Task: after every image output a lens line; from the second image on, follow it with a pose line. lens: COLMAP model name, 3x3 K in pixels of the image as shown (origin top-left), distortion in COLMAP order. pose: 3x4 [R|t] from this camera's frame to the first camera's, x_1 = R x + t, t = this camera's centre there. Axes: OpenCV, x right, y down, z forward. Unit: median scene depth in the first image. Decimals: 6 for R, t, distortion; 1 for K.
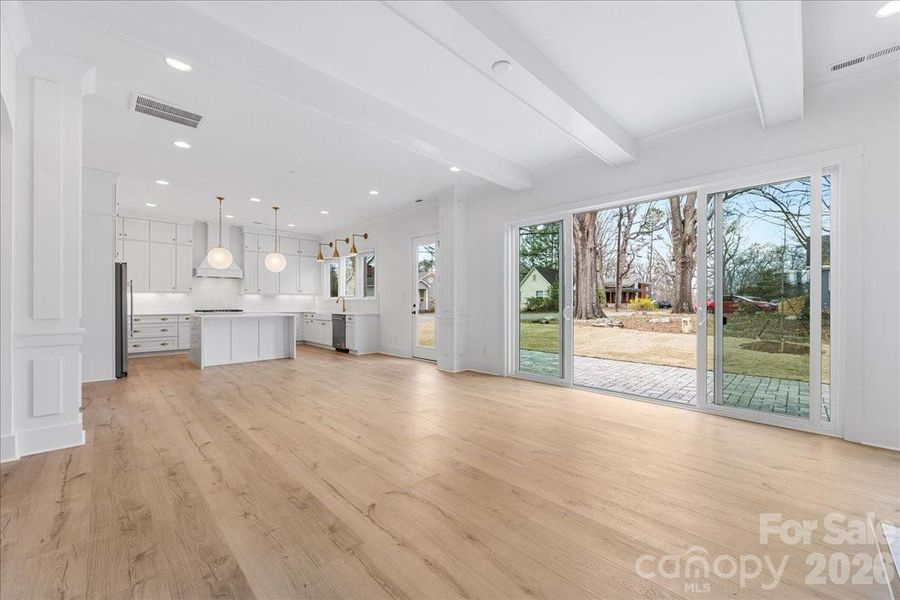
lens RADIAL K [[353.2, 0, 452.9], [0, 353.2, 300.1], [0, 0, 1]] dist [0.003827, -0.001355]
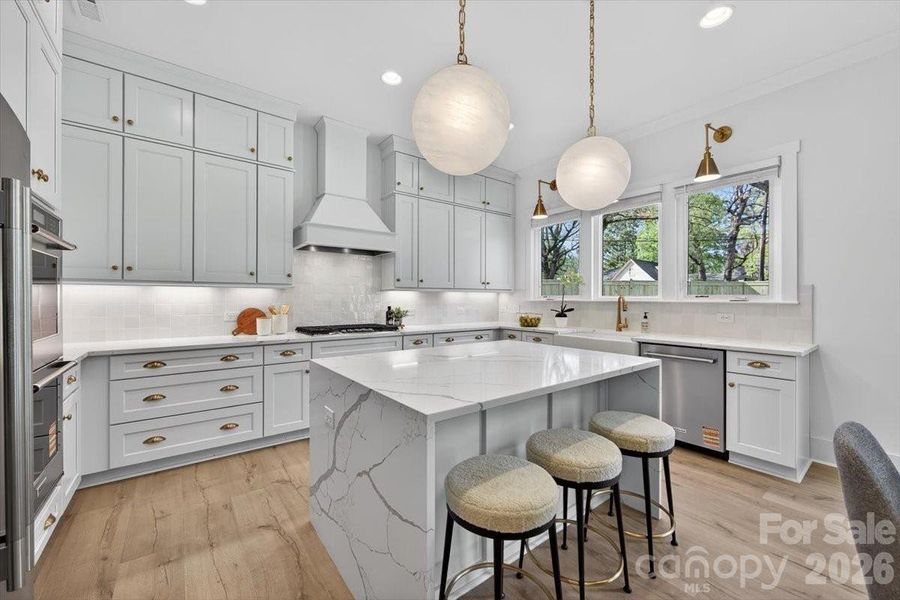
lens RADIAL K [[353.2, 0, 460.3], [0, 353.2, 300.9], [0, 0, 1]] dist [0.003827, -0.001355]
pose [[0.992868, 0.000589, -0.119215, -0.716862], [0.000193, 0.999979, 0.006547, -0.009099], [0.119216, -0.006523, 0.992847, 0.891675]]
